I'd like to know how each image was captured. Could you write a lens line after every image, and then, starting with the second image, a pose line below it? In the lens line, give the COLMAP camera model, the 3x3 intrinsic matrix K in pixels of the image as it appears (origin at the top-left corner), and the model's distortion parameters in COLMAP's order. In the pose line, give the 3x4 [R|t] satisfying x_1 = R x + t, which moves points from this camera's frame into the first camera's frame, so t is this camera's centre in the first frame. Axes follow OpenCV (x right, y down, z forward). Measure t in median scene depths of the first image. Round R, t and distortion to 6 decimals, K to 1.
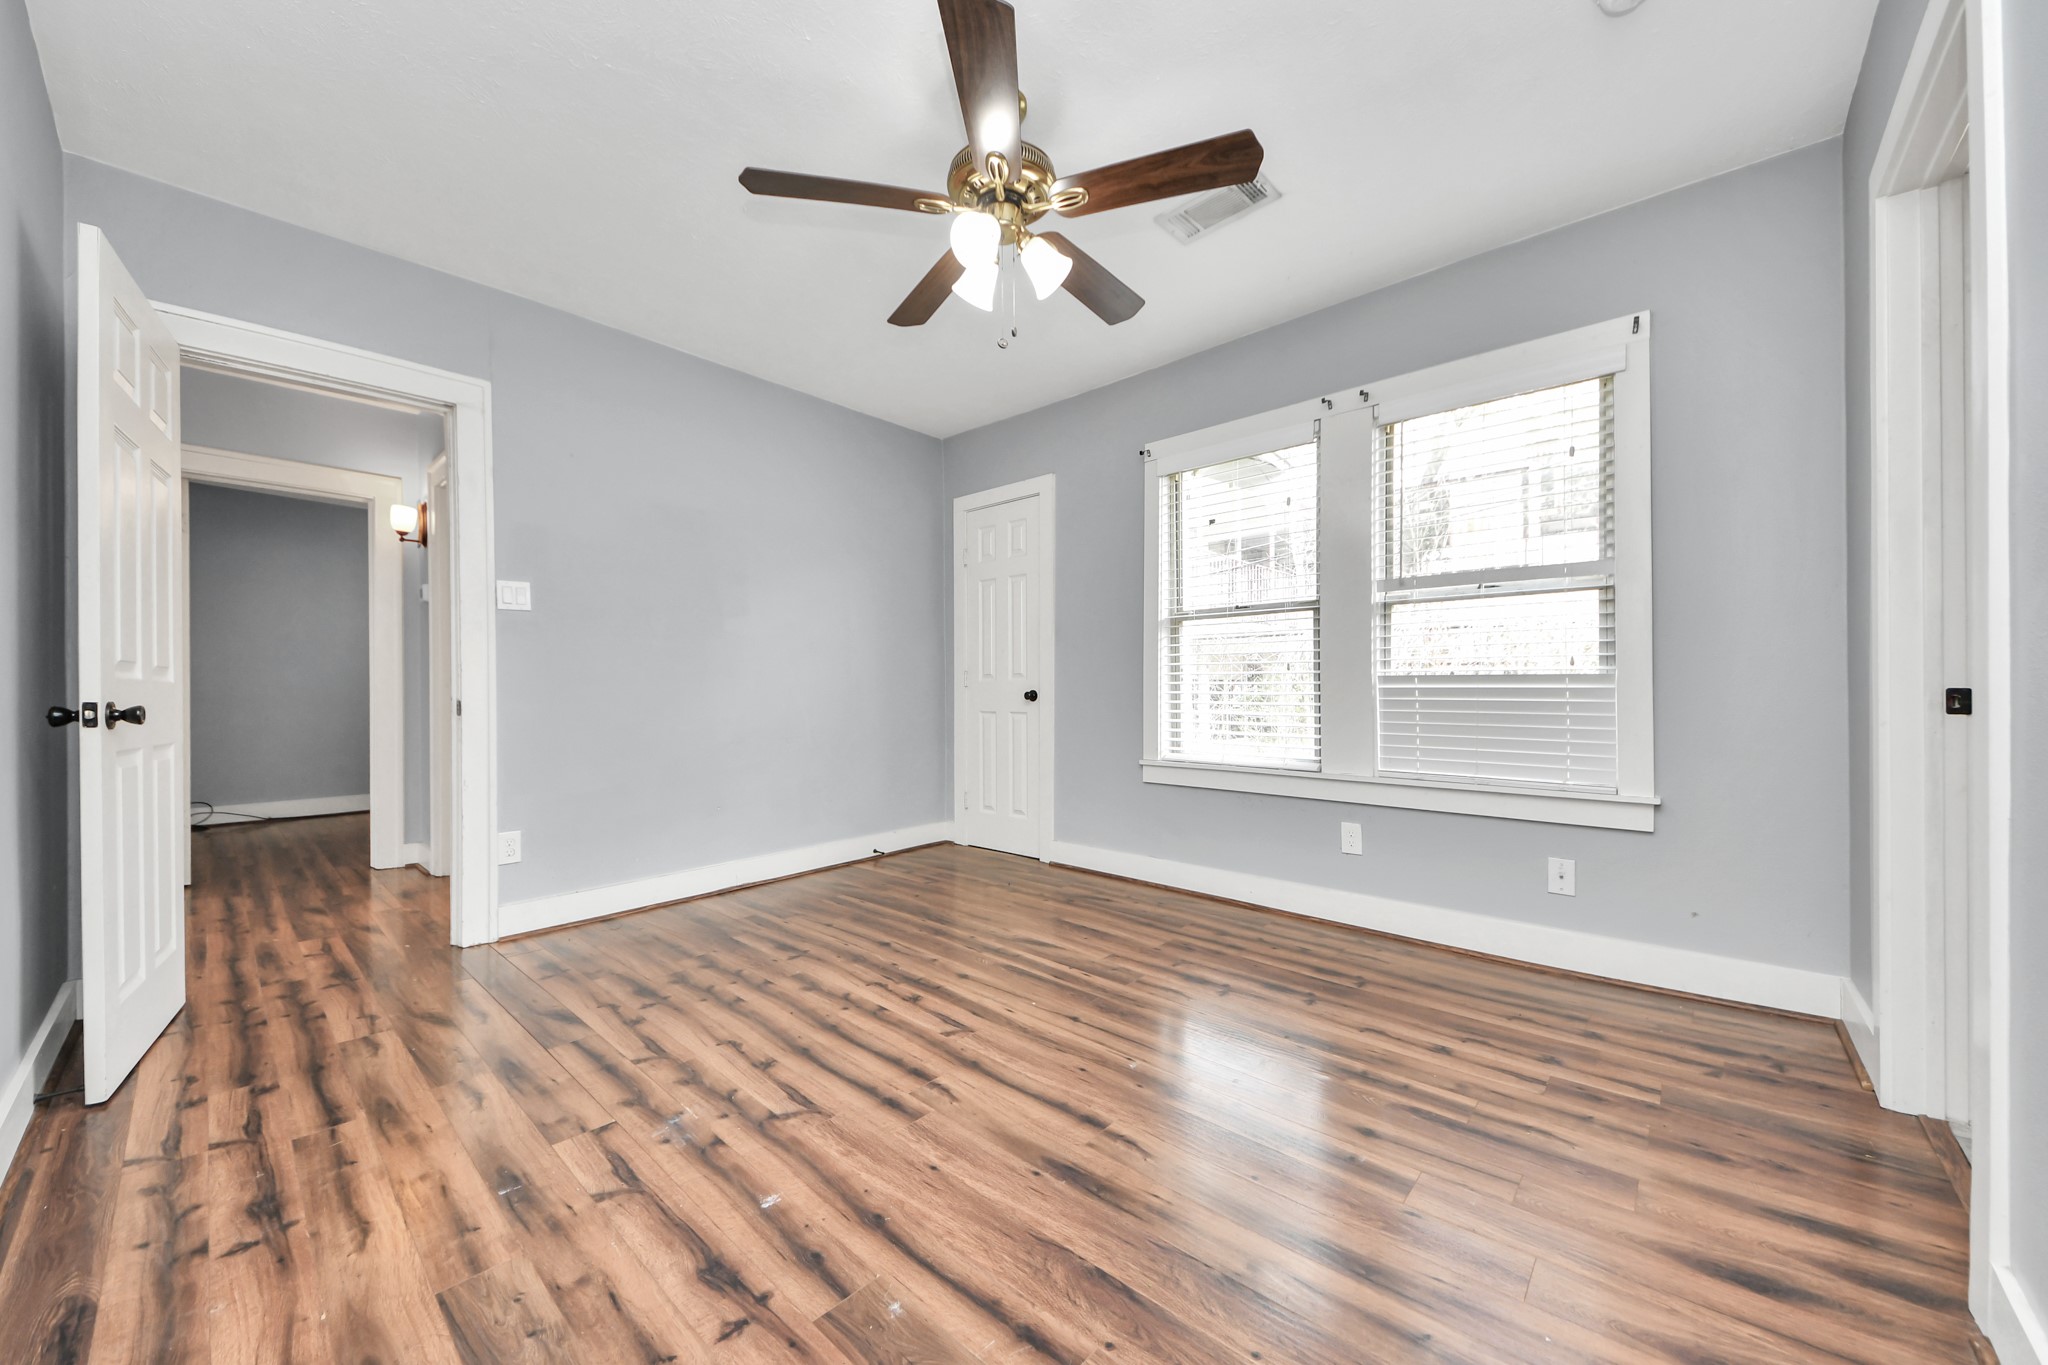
lens RADIAL K [[767.1, 0, 1032.2], [0, 767.1, 690.1], [0, 0, 1]] dist [0.035627, -0.005796]
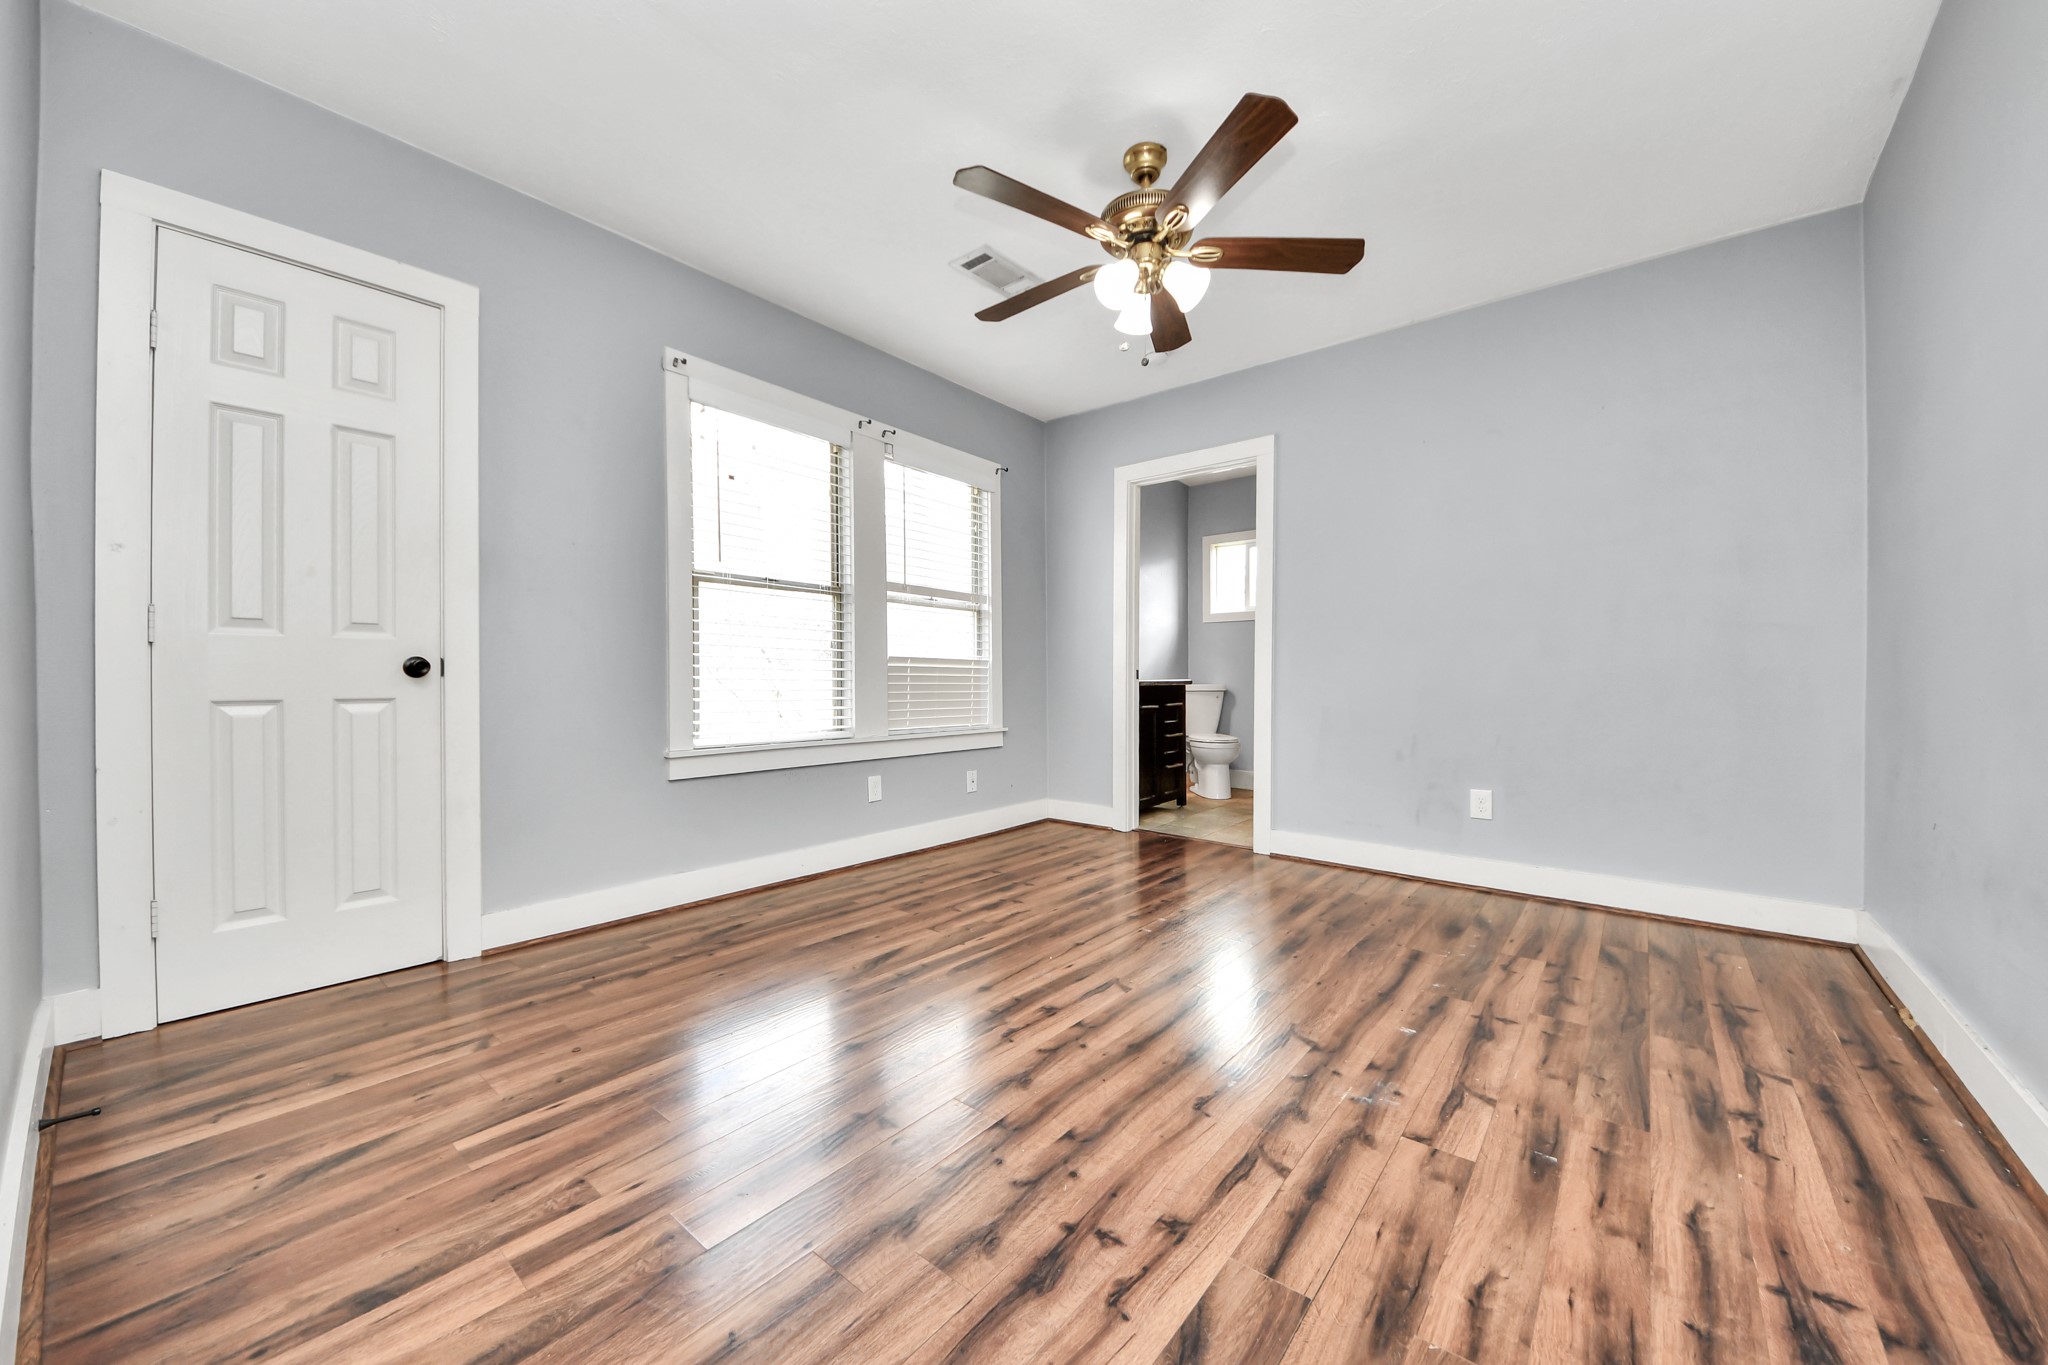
lens RADIAL K [[731.9, 0, 1024.0], [0, 731.9, 682.5], [0, 0, 1]] dist [0.016560, -0.004703]
pose [[-0.049209, -0.001317, 0.998788, -0.968567], [0.000403, 0.999999, 0.001338, 0.028930], [-0.998788, 0.000469, -0.049208, 1.058425]]
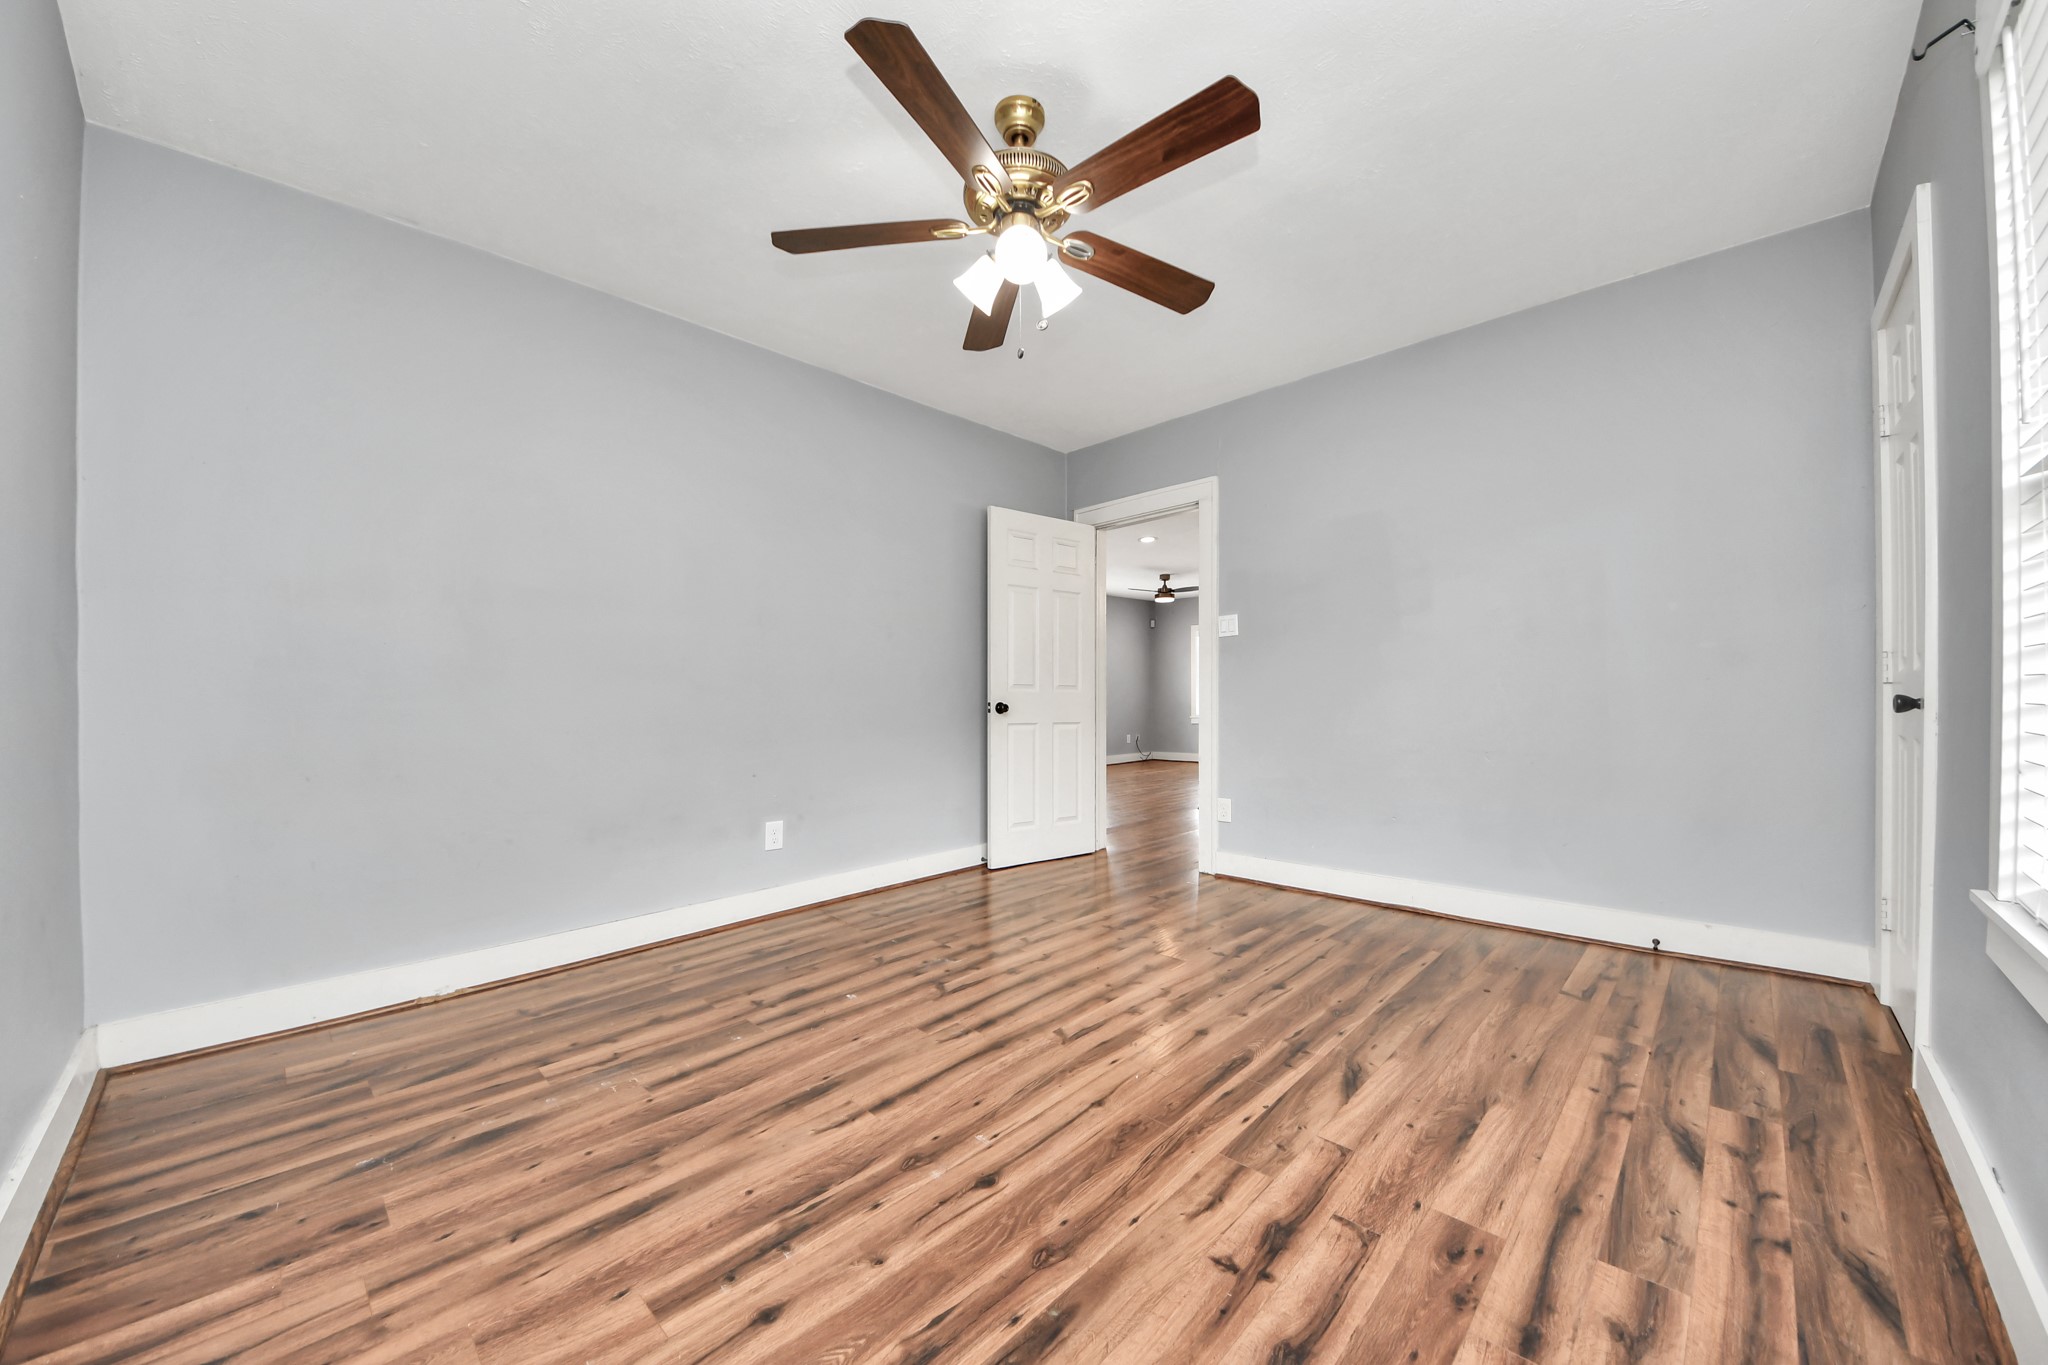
lens RADIAL K [[717.3, 0, 1028.3], [0, 717.3, 708.6], [0, 0, 1]] dist [0.016798, -0.008848]
pose [[-0.037135, 0.022242, -0.999063, 0.756883], [0.007195, 0.999732, 0.021989, -0.009550], [0.999284, -0.006372, -0.037285, 0.891233]]
